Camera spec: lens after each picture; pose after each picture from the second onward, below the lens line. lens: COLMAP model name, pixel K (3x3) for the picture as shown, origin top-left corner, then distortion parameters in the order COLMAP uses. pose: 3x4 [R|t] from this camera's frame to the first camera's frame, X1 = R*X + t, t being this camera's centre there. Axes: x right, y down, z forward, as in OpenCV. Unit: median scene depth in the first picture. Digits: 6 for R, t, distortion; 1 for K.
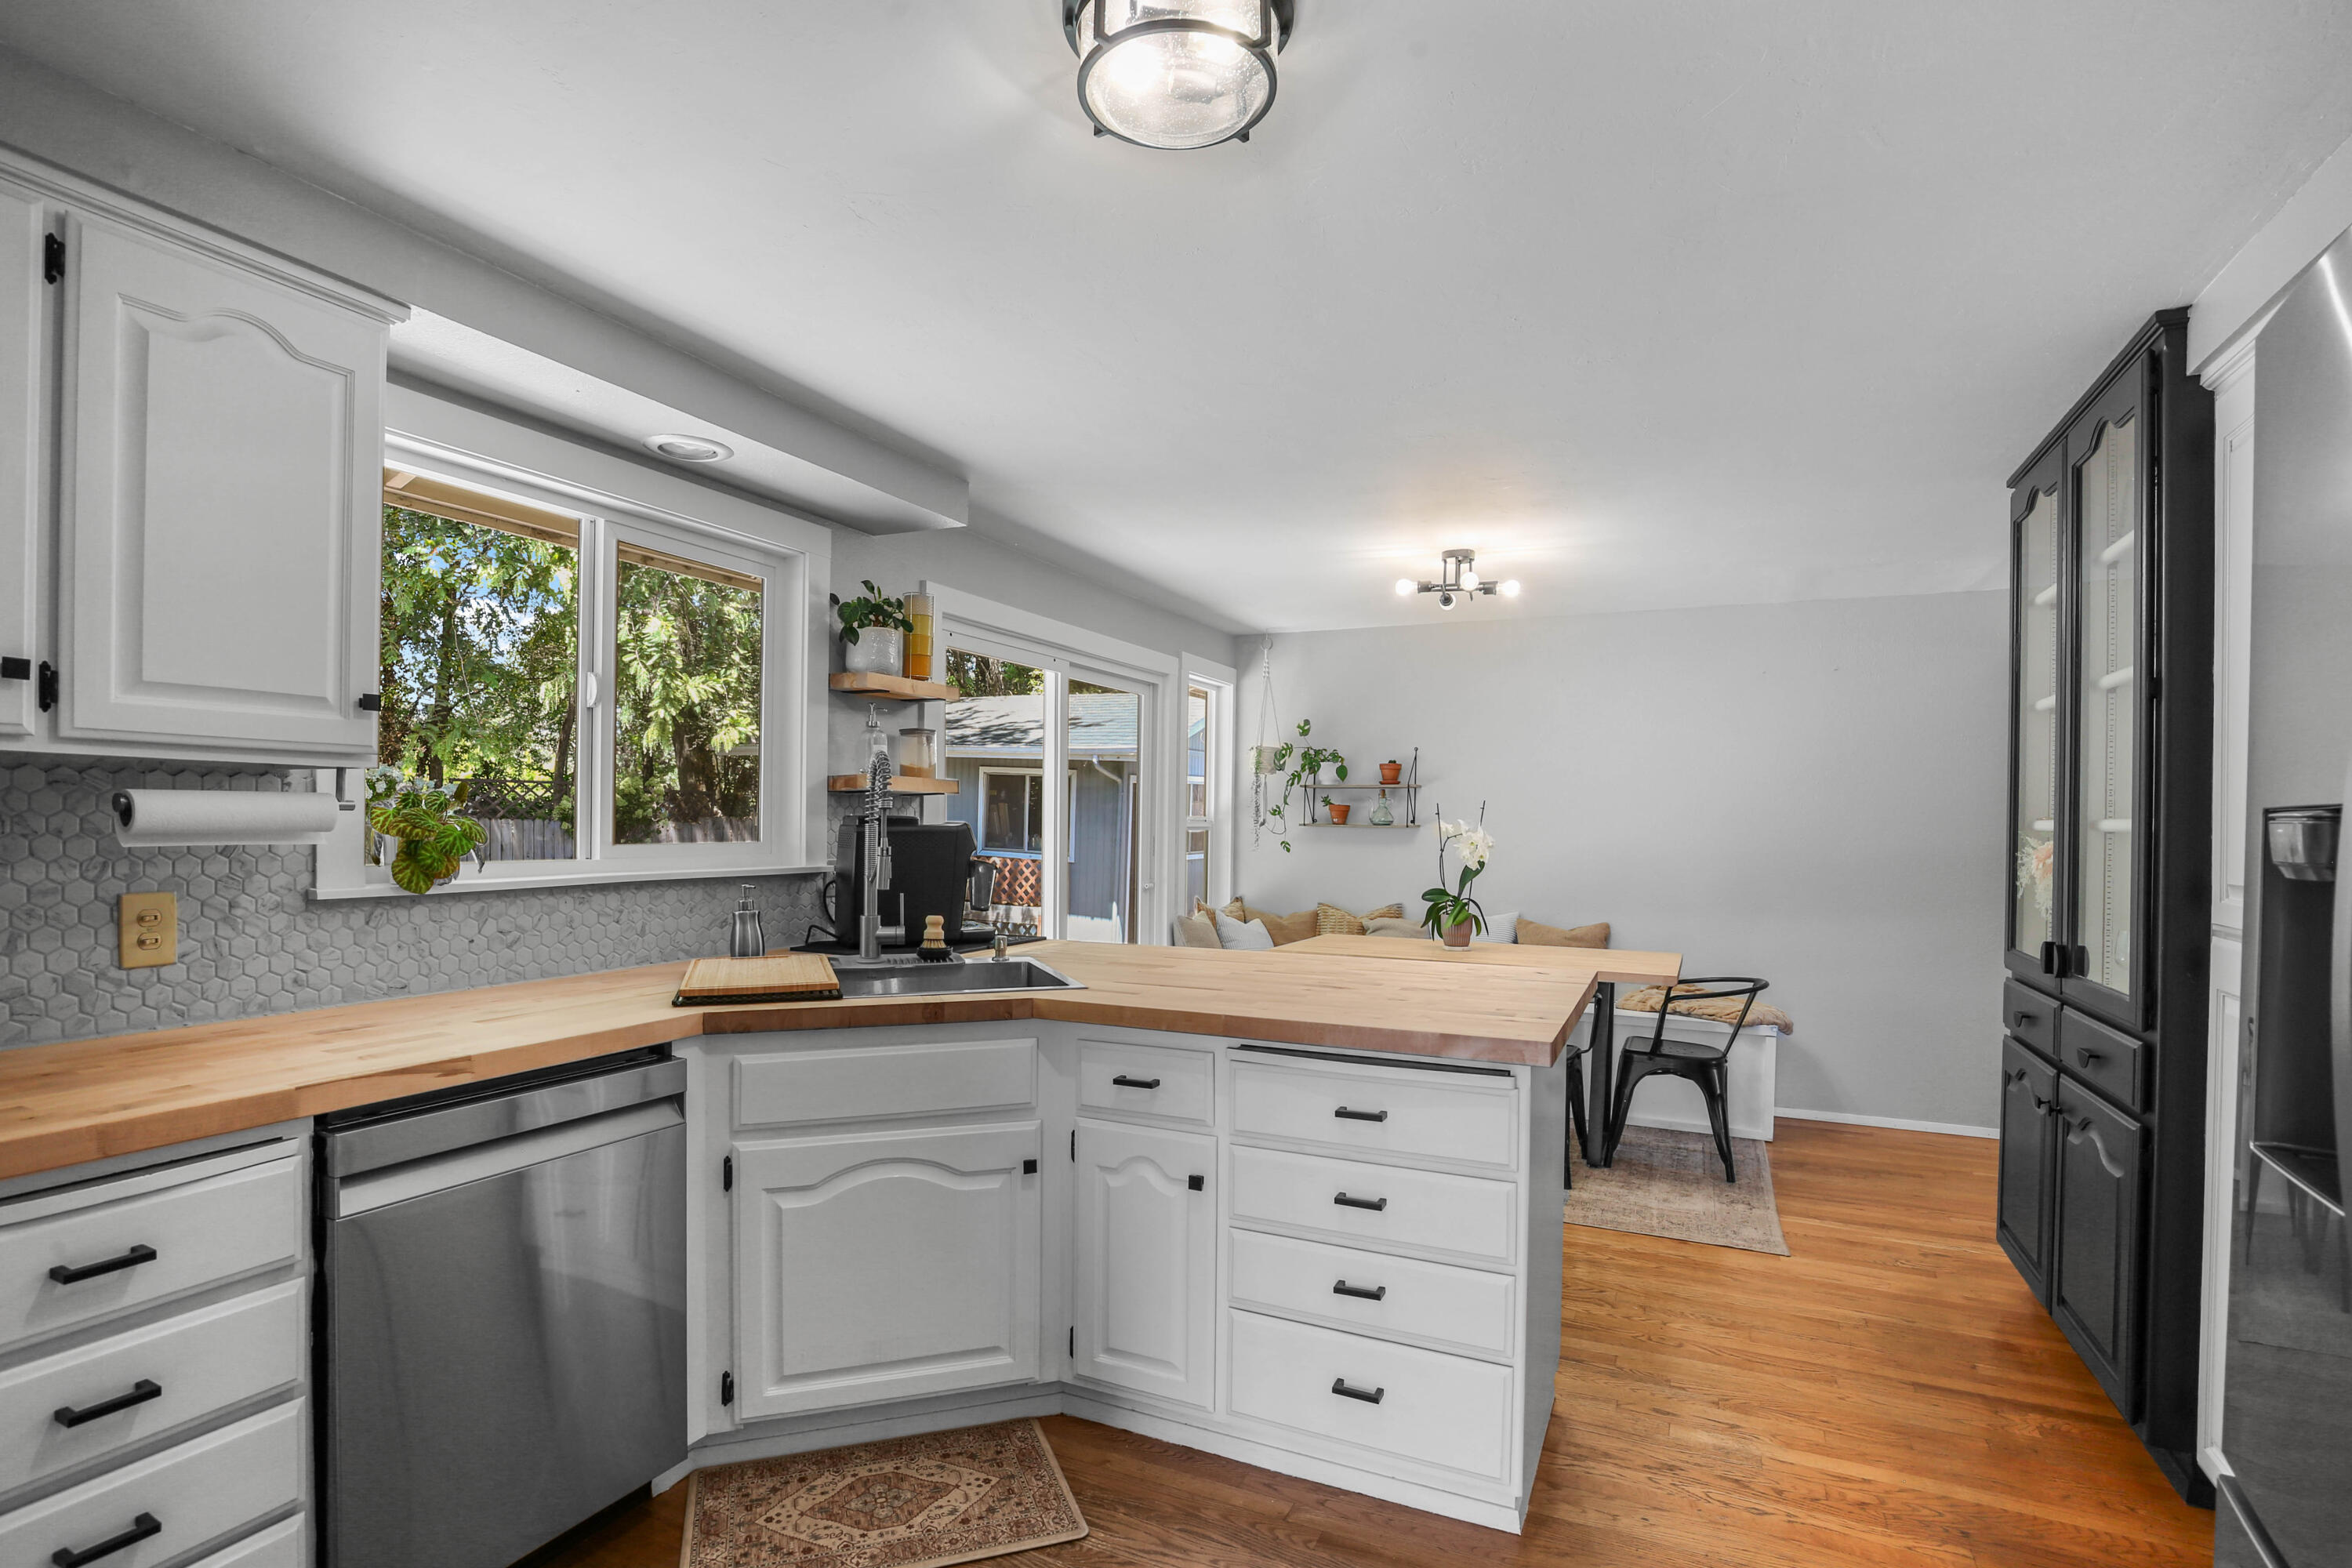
lens RADIAL K [[1136.8, 0, 1180.1], [0, 1136.8, 833.4], [0, 0, 1]] dist [-0.020675, -0.000279]
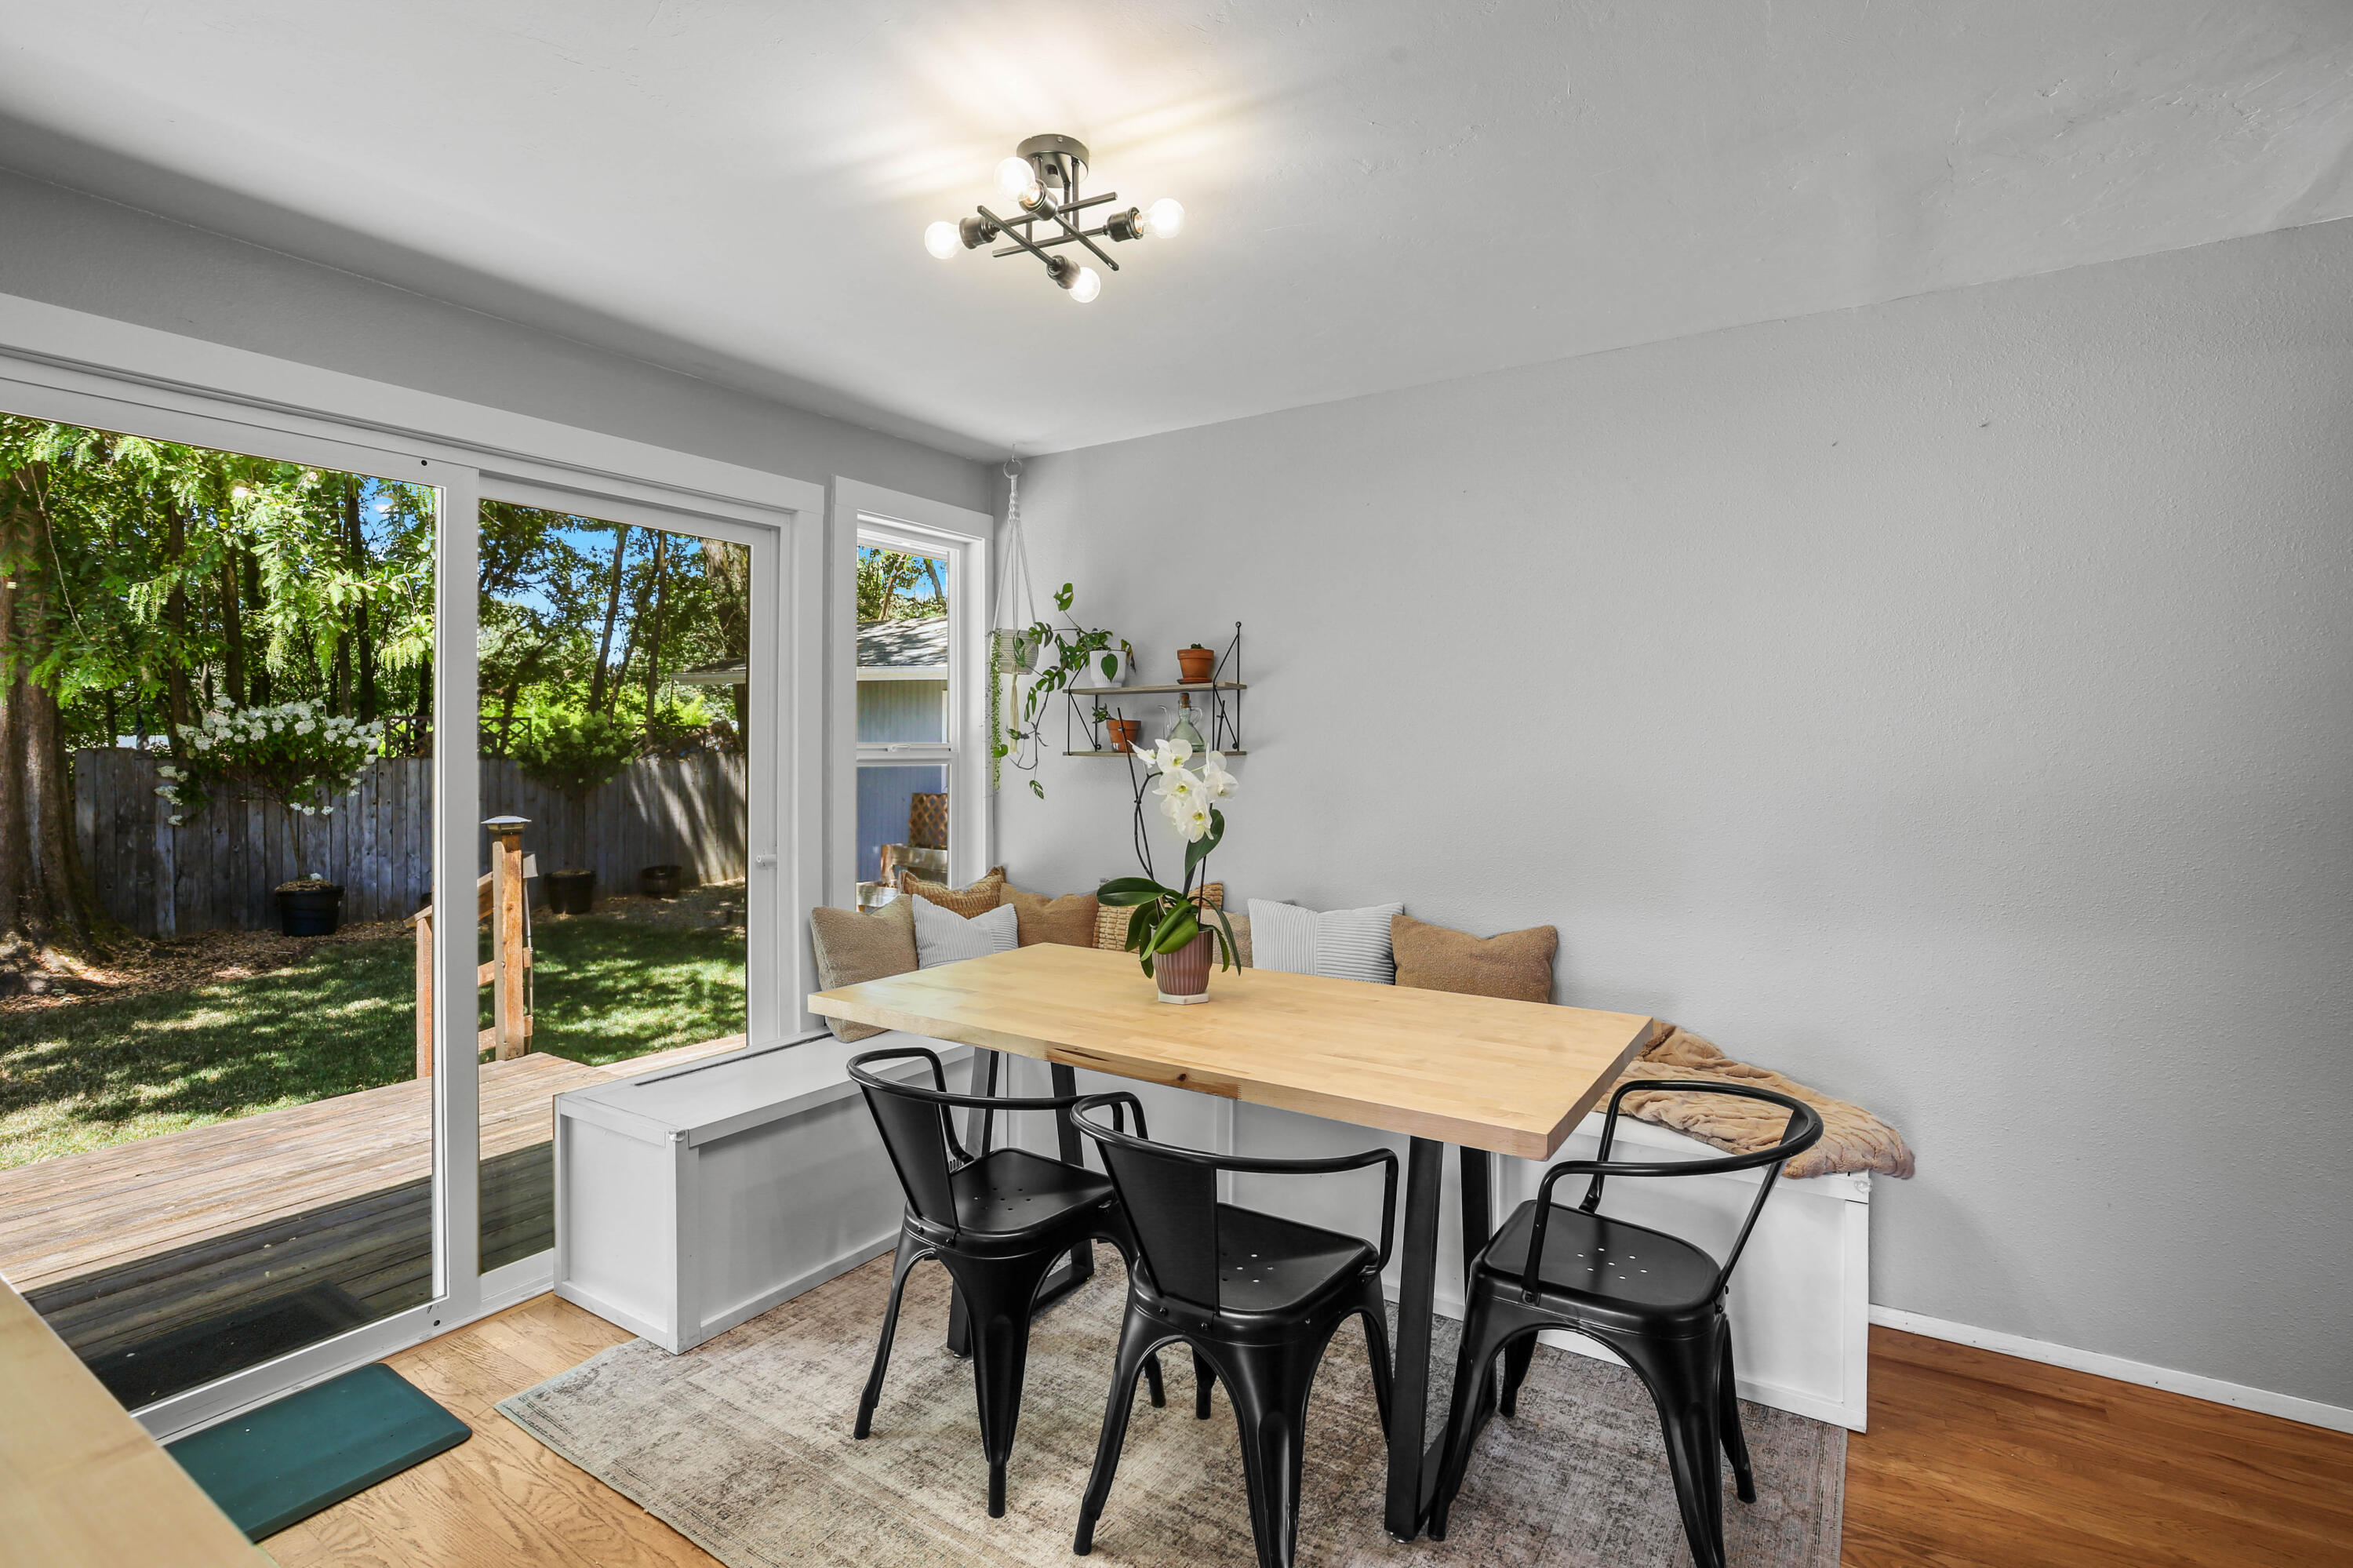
lens RADIAL K [[1097.9, 0, 1171.4], [0, 1097.9, 719.5], [0, 0, 1]] dist [-0.048693, -0.000140]
pose [[0.989148, -0.021253, -0.145380, 0.191553], [0.015658, 0.999096, -0.039523, -0.001236], [0.146088, 0.036817, 0.988586, 0.319363]]
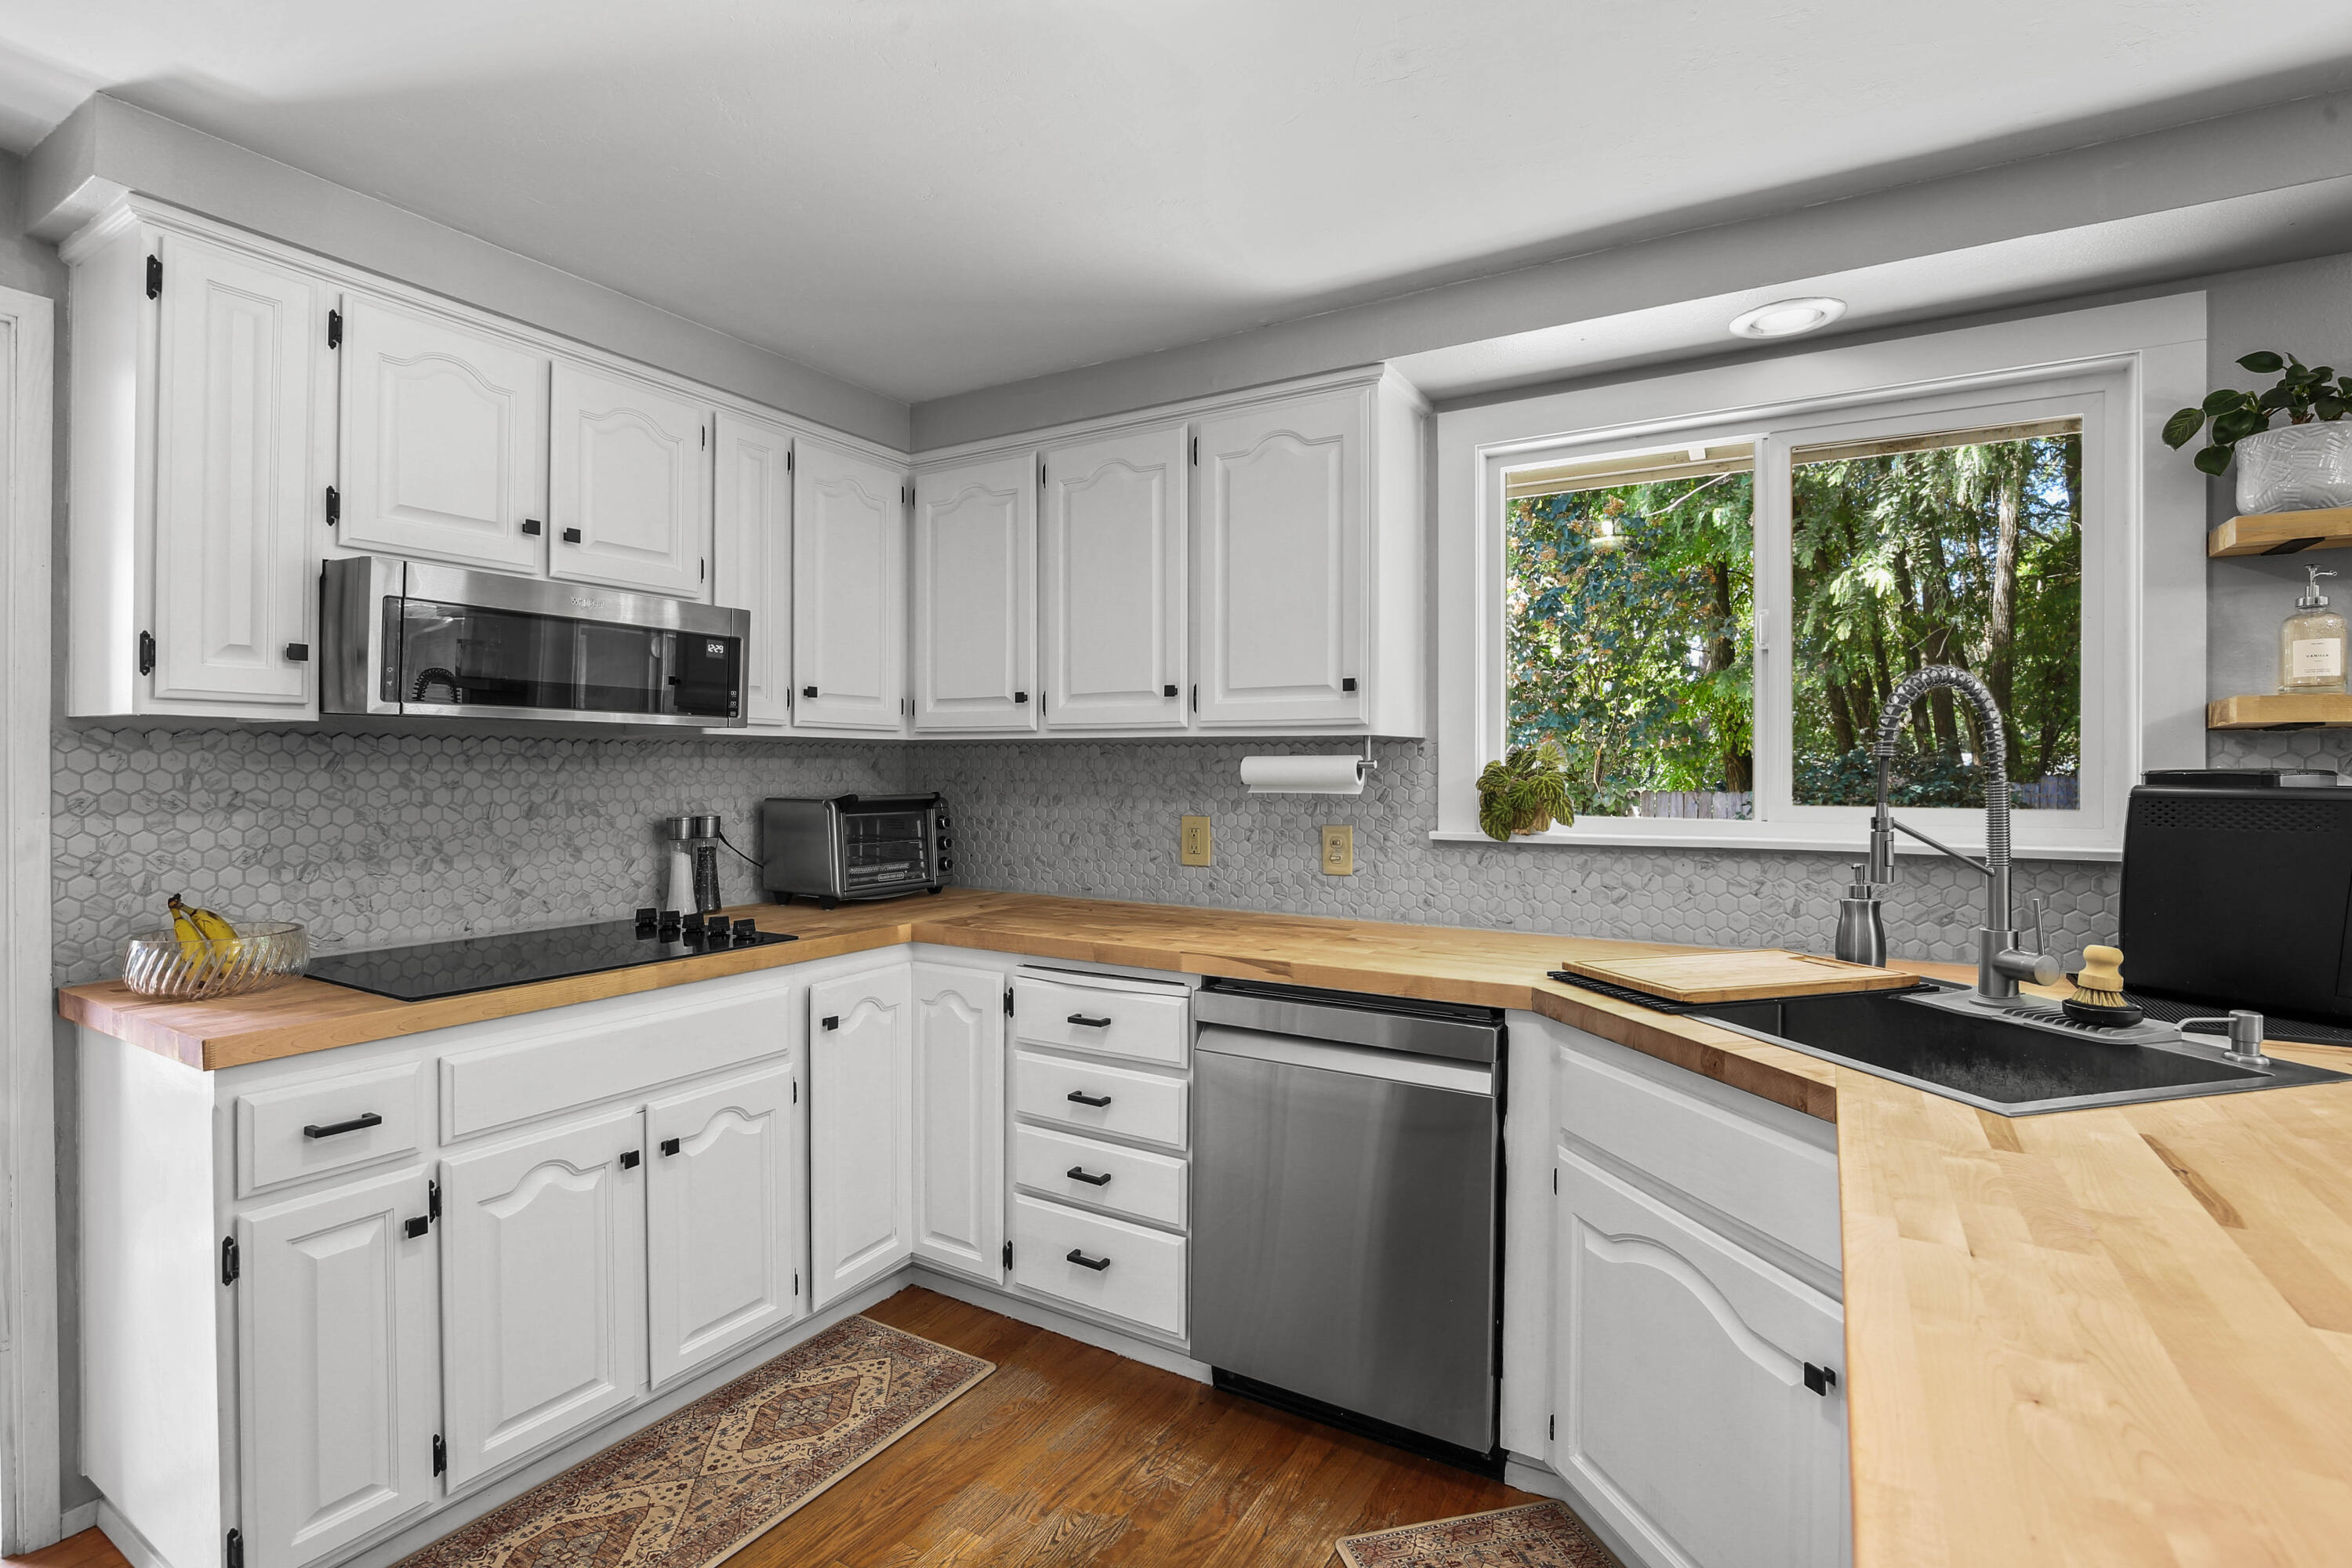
lens RADIAL K [[1104.4, 0, 1176.0], [0, 1104.4, 784.0], [0, 0, 1]] dist [-0.017625, -0.000073]
pose [[-0.090375, 0.000027, -0.995908, 0.590385], [-0.017920, 0.999838, 0.001653, -0.000749], [0.995747, 0.017996, -0.090360, 0.966057]]
